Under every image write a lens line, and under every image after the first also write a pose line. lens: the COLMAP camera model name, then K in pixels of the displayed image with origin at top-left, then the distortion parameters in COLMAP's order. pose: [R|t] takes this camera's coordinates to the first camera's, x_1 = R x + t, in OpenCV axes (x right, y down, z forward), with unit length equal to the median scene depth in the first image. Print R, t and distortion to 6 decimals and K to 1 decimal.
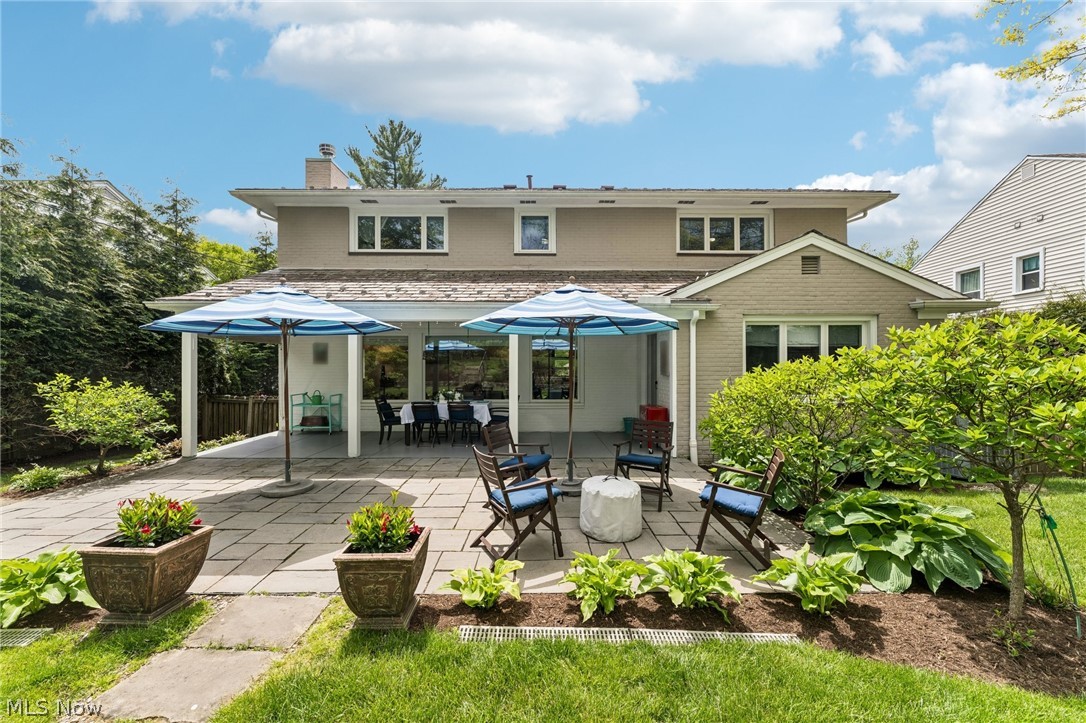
lens RADIAL K [[433.4, 0, 543.0], [0, 433.4, 361.5], [0, 0, 1]] dist [-0.001968, -0.000175]
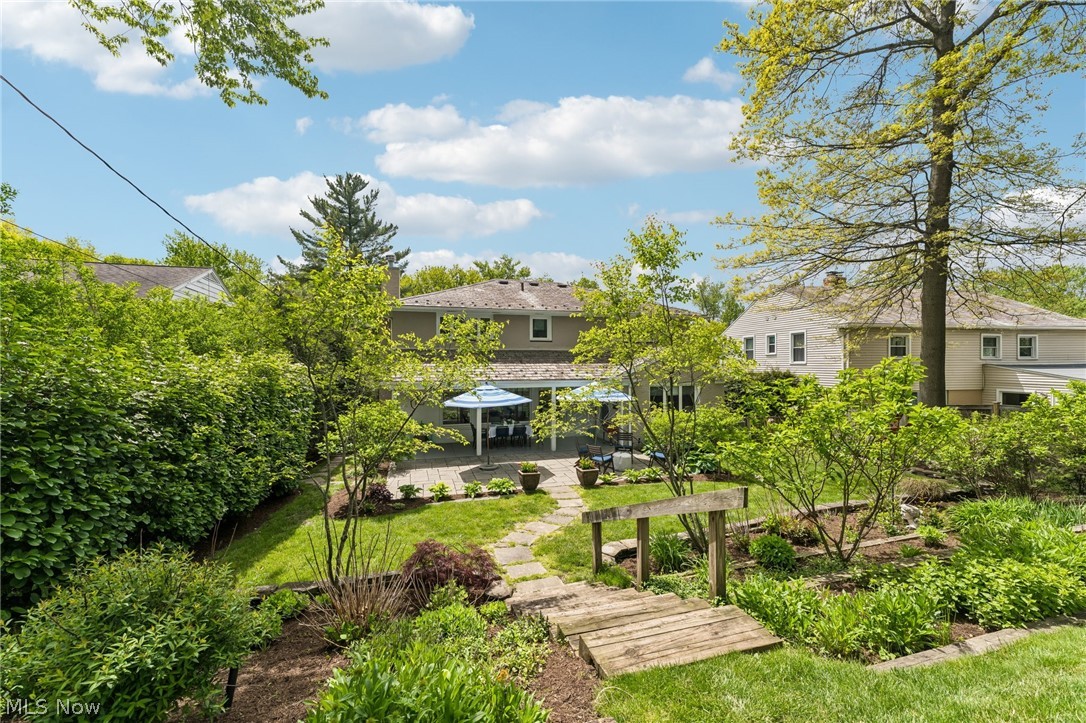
lens RADIAL K [[433.4, 0, 543.0], [0, 433.4, 361.5], [0, 0, 1]] dist [-0.001968, -0.000175]
pose [[0.963036, -0.002443, 0.269361, -0.601630], [0.003261, 0.999991, -0.002590, -0.187314], [-0.269352, 0.003373, 0.963036, -0.913105]]
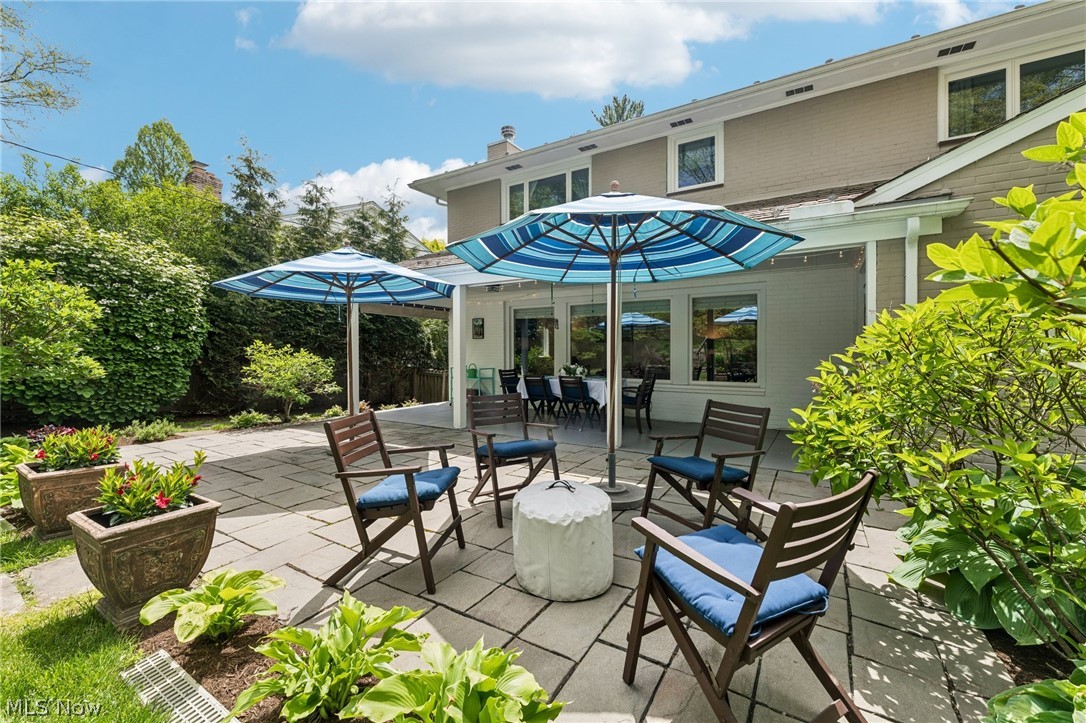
lens RADIAL K [[448.3, 0, 545.1], [0, 448.3, 355.2], [0, 0, 1]] dist [-0.001280, -0.000288]
pose [[0.843449, 0.004784, -0.537187, 0.222021], [0.001133, 0.999942, 0.010685, 0.040968], [0.537207, -0.009621, 0.843395, 0.228300]]
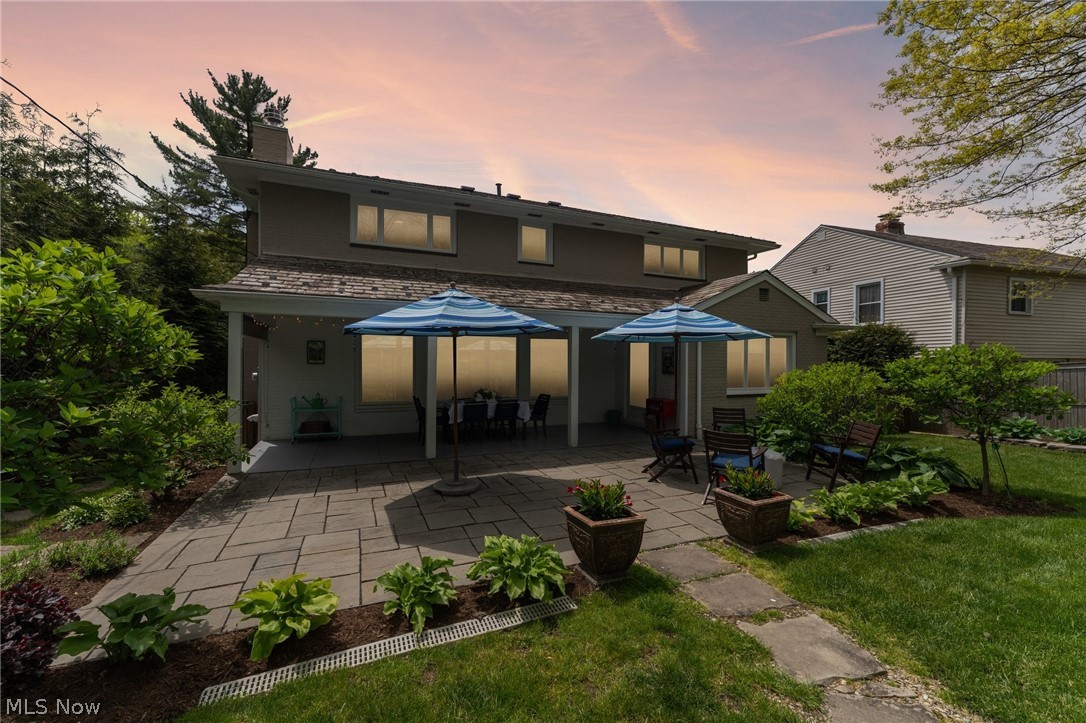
lens RADIAL K [[433.4, 0, 543.0], [0, 433.4, 361.5], [0, 0, 1]] dist [-0.001968, -0.000175]
pose [[0.923025, 0.005082, 0.384706, -0.504660], [-0.007342, 0.999963, 0.004408, -0.007190], [-0.384670, -0.006893, 0.923029, -0.017761]]
